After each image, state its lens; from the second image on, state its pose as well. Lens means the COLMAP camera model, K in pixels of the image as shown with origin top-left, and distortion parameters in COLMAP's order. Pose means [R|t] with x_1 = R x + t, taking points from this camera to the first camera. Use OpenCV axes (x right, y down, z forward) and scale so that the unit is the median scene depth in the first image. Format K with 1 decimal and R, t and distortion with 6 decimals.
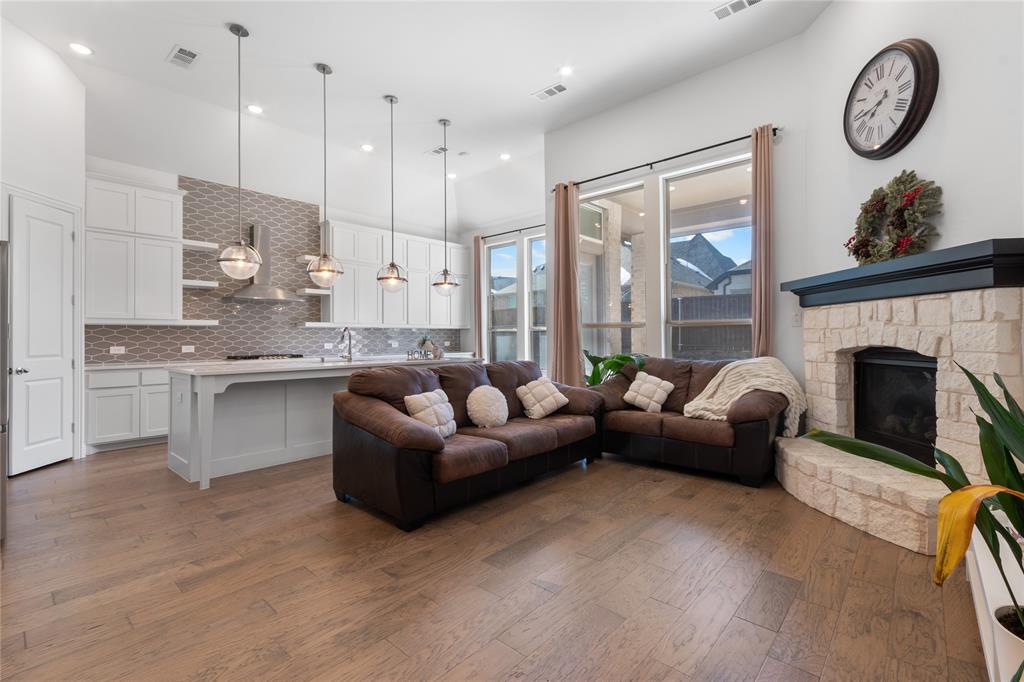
lens RADIAL K [[457.6, 0, 530.7], [0, 457.6, 337.4], [0, 0, 1]] dist [0.007821, -0.000206]
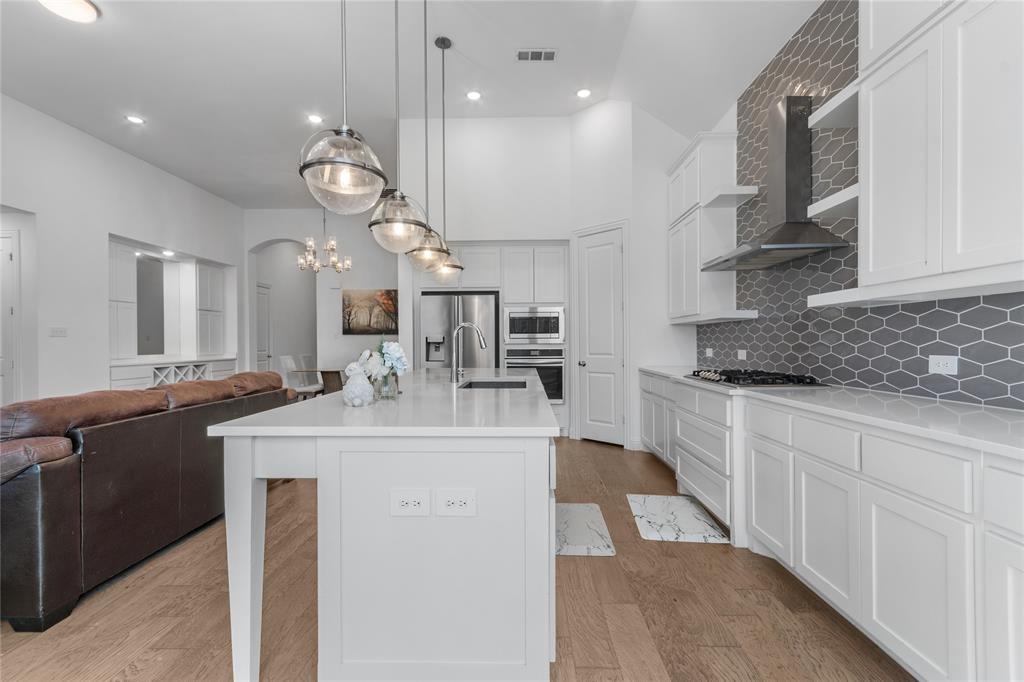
lens RADIAL K [[456.9, 0, 512.6], [0, 456.9, 344.0], [0, 0, 1]] dist [0.004107, 0.000284]
pose [[-0.776553, 0.009336, -0.629983, -0.113620], [0.006106, 0.999955, 0.007292, 0.004159], [0.630023, 0.001816, -0.776575, 2.080464]]
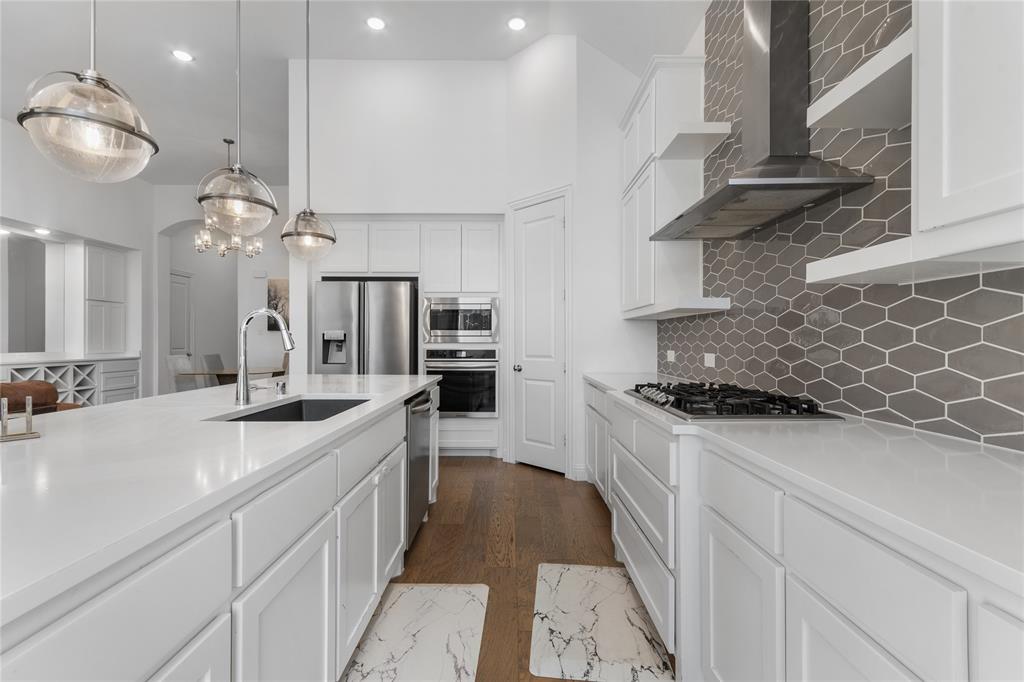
lens RADIAL K [[455.6, 0, 512.0], [0, 455.6, 341.0], [0, 0, 1]] dist [0.001328, -0.000198]
pose [[-0.760265, 0.001063, -0.649612, -0.439820], [-0.001417, 0.999994, 0.003294, 0.005635], [0.649612, 0.003425, -0.760258, 1.960591]]
